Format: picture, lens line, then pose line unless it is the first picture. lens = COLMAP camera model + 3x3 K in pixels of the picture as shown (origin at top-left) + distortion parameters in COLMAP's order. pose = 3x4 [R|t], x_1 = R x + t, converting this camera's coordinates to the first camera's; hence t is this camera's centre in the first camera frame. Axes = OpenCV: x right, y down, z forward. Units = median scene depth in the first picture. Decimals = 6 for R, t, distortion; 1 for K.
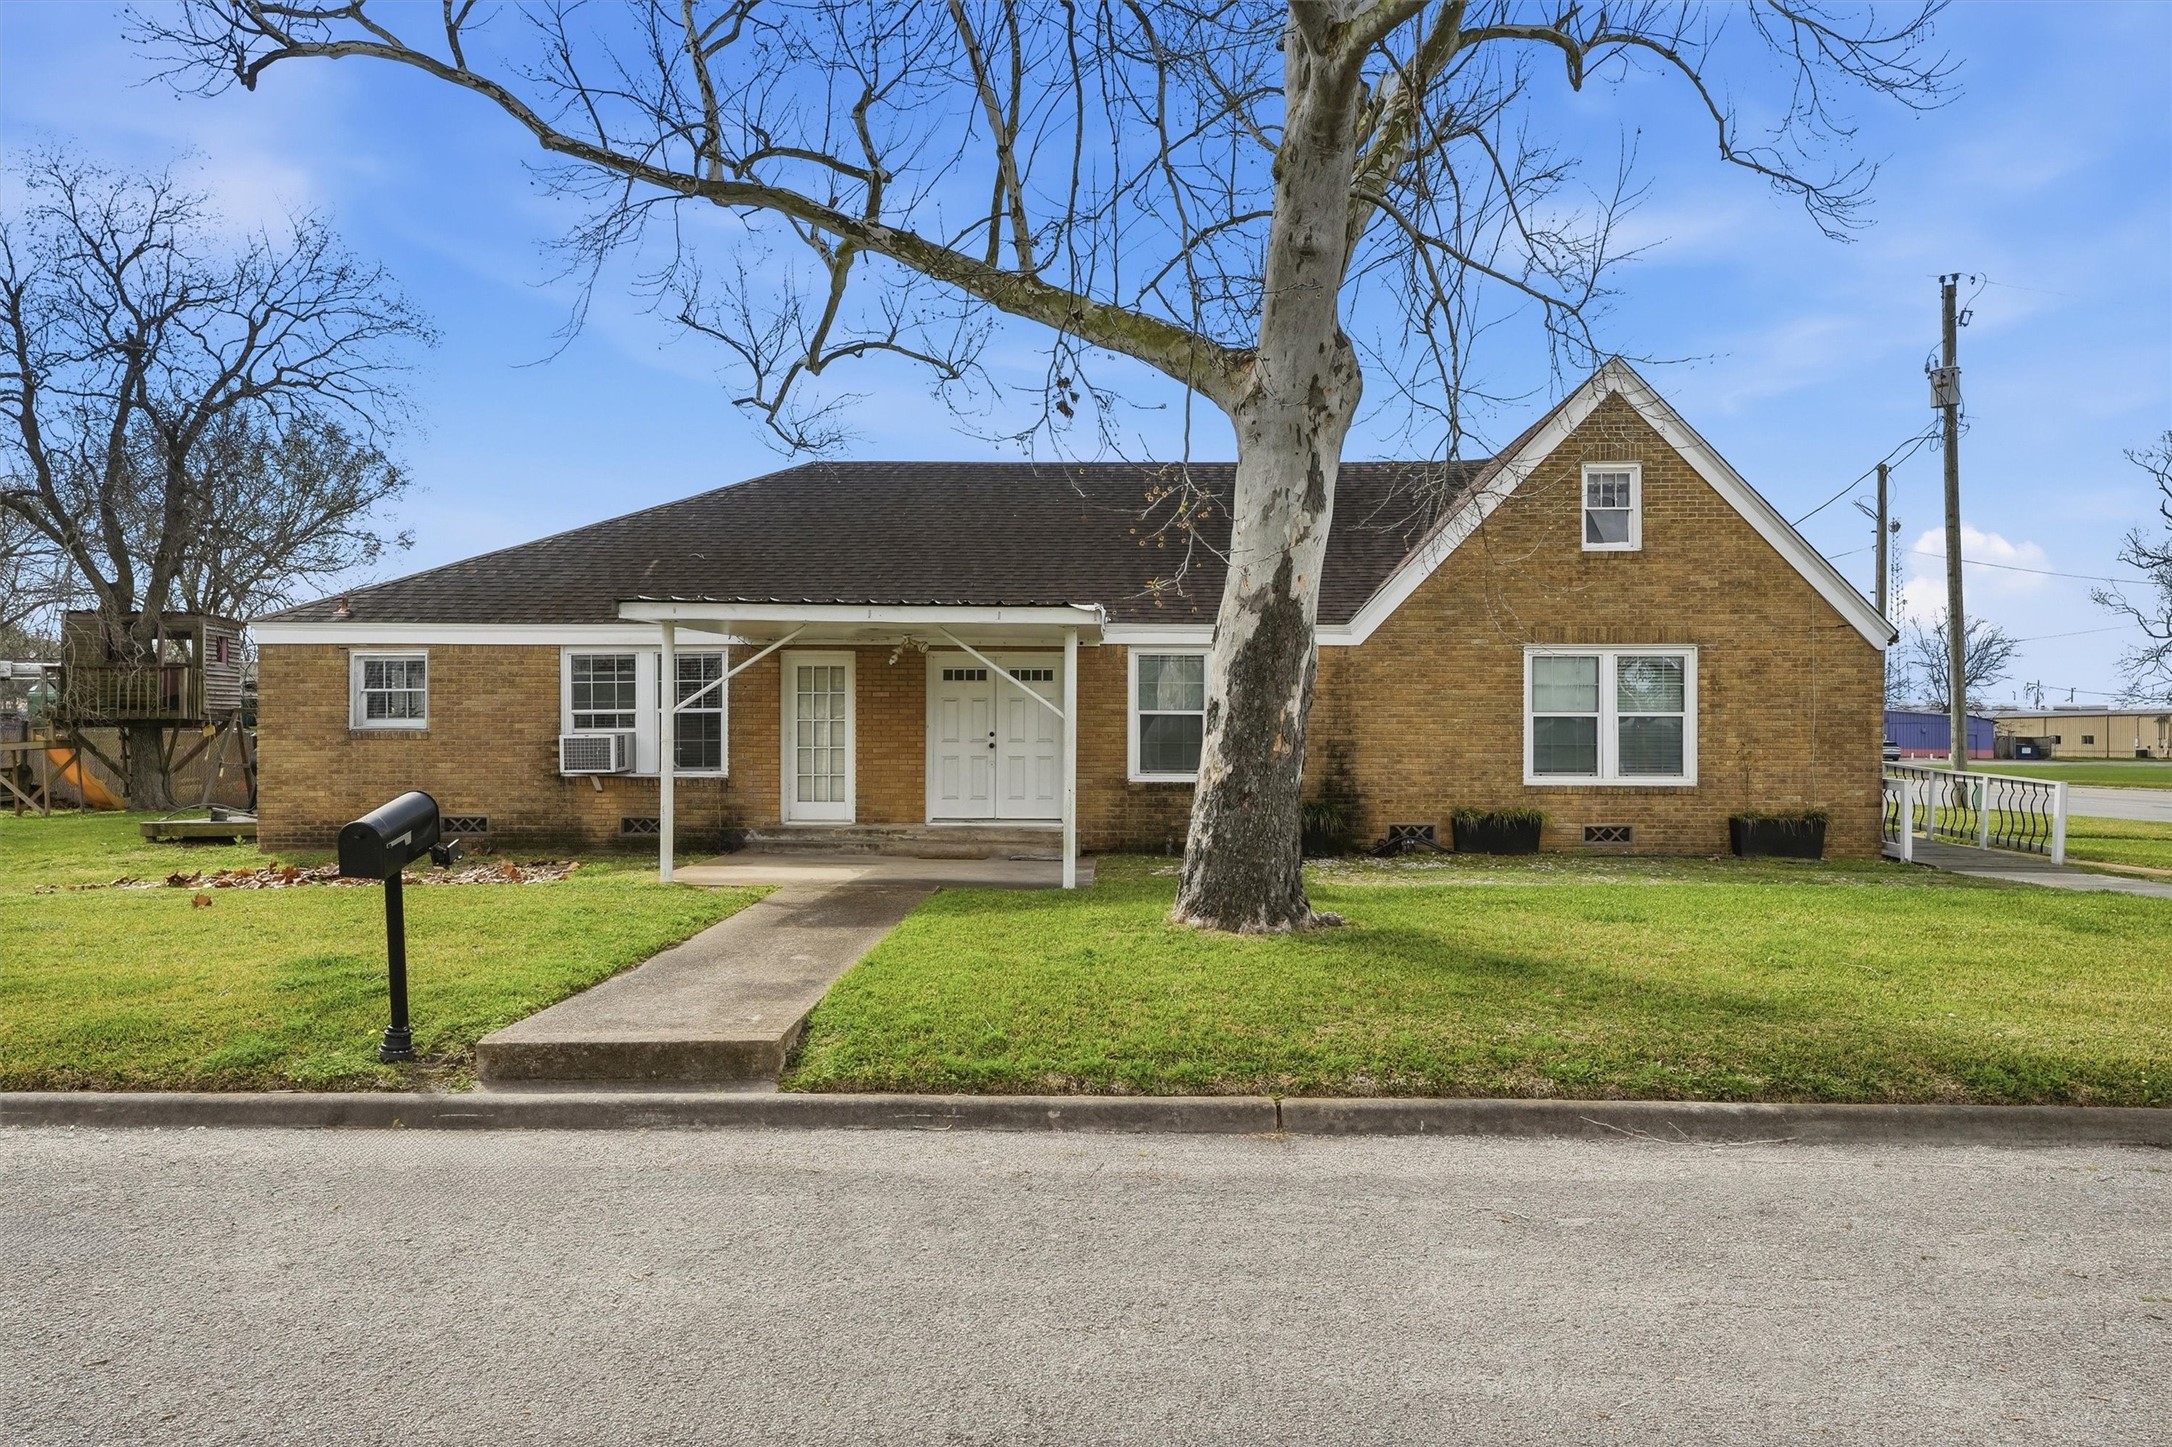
lens RADIAL K [[980.8, 0, 1033.0], [0, 980.8, 737.3], [0, 0, 1]] dist [0.018226, -0.000017]
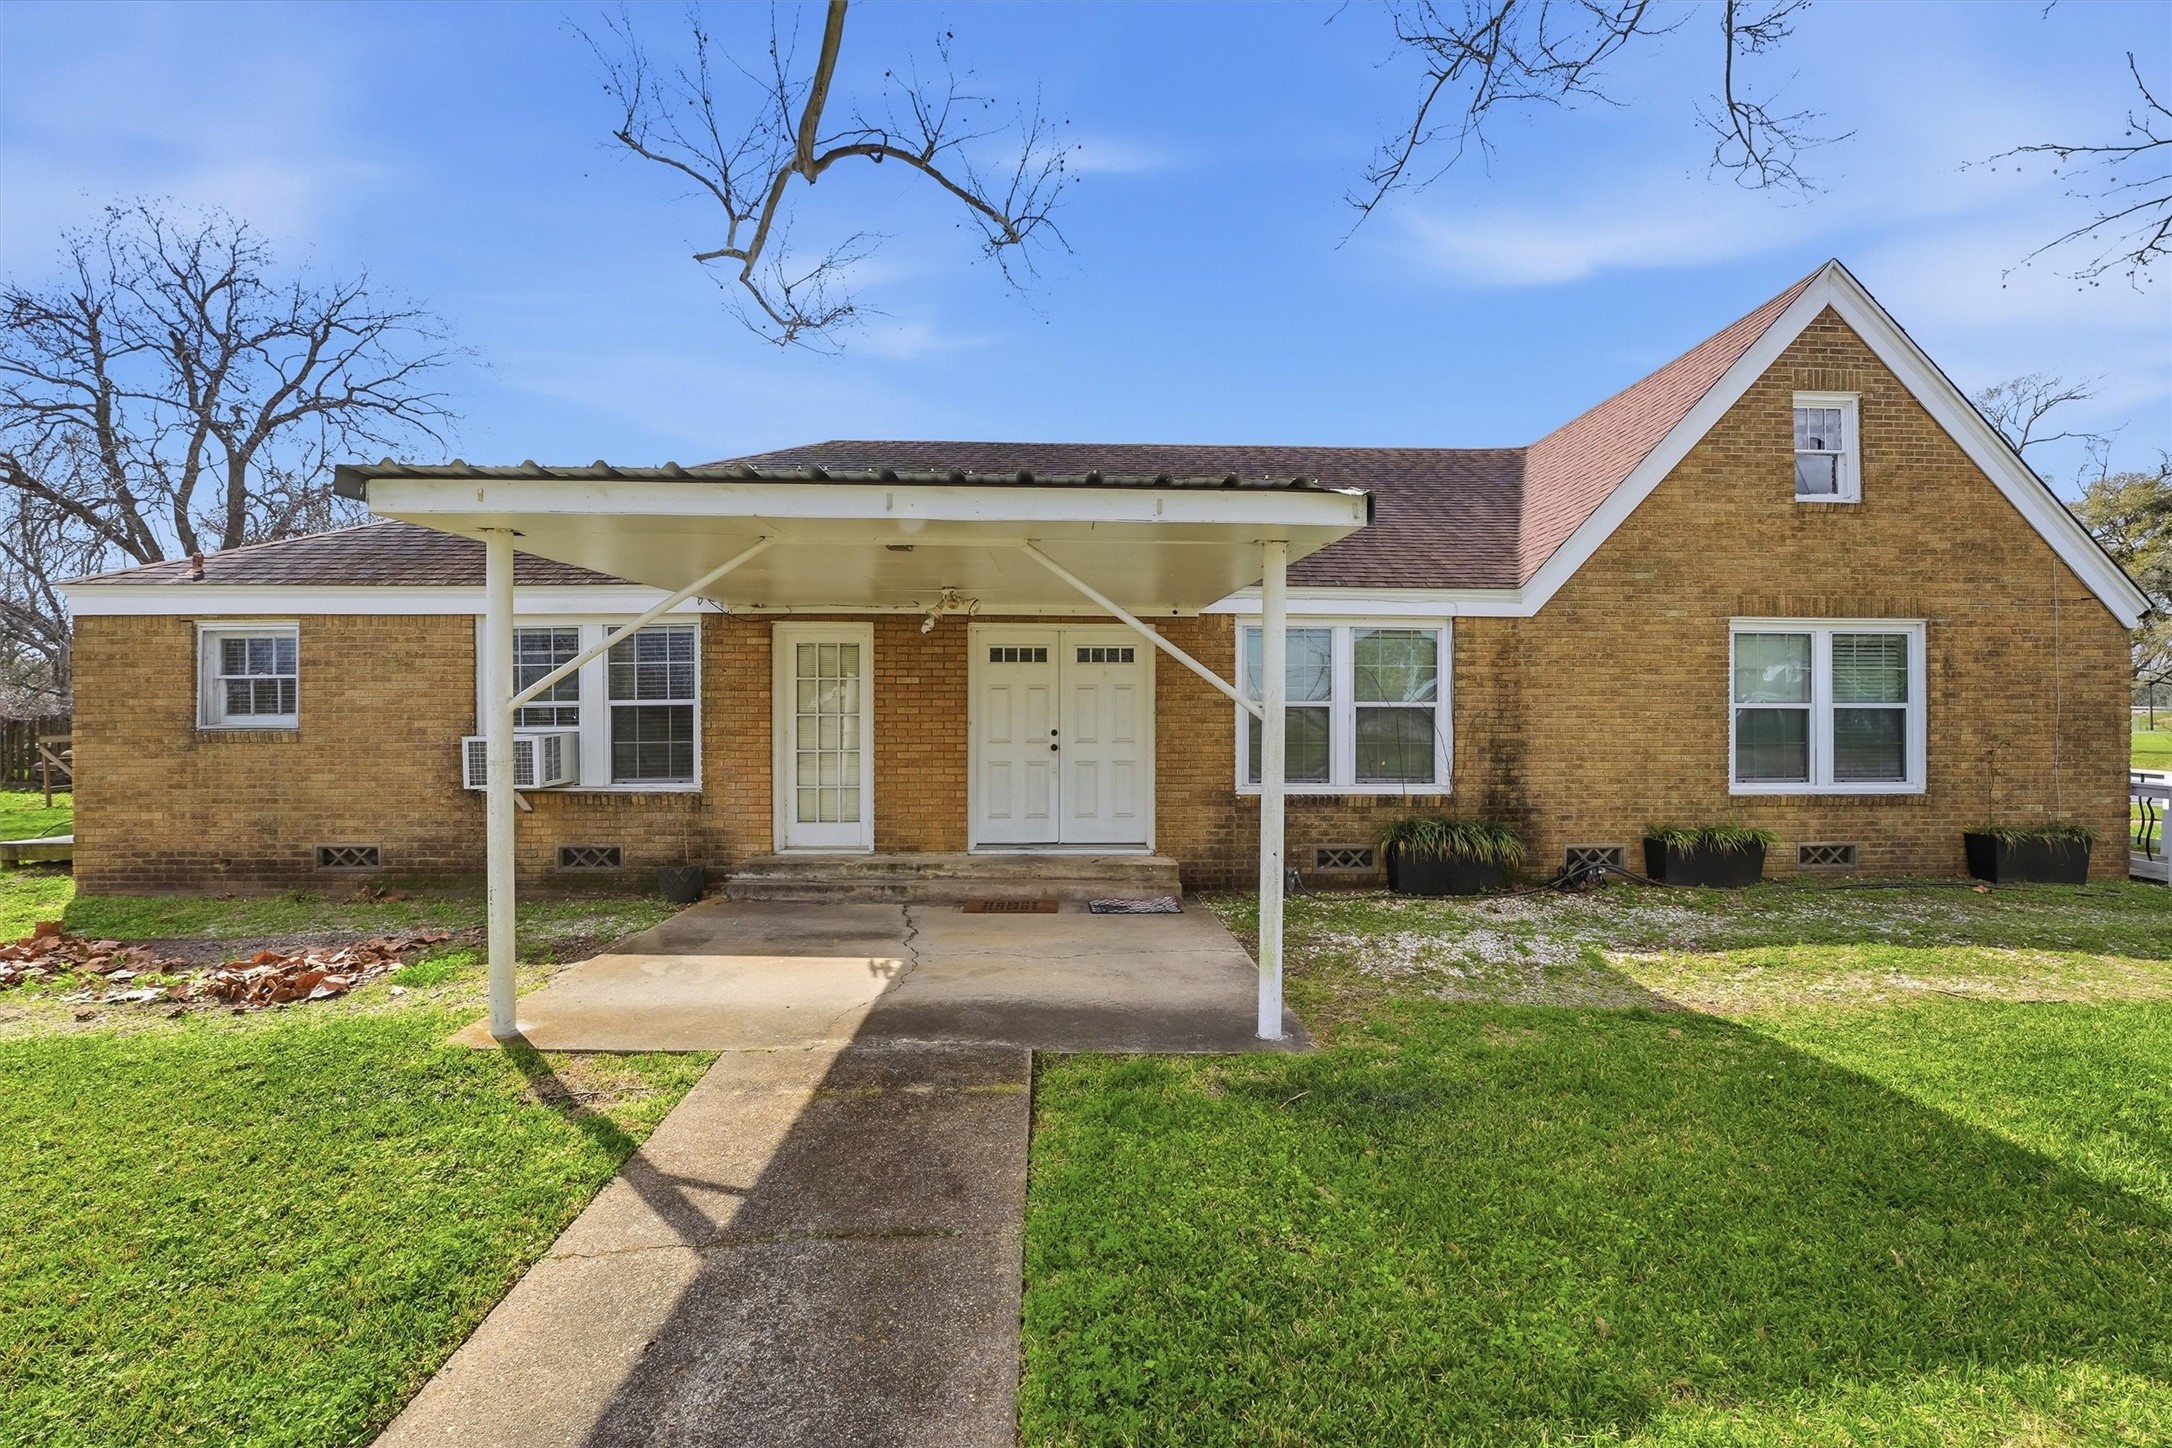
lens RADIAL K [[887.3, 0, 1084.8], [0, 887.3, 724.8], [0, 0, 1]] dist [-0.024788, 0.000315]
pose [[0.998632, -0.003191, 0.052197, -0.056130], [0.003052, 0.999992, 0.002738, -0.011456], [-0.052205, -0.002575, 0.998633, 0.322620]]
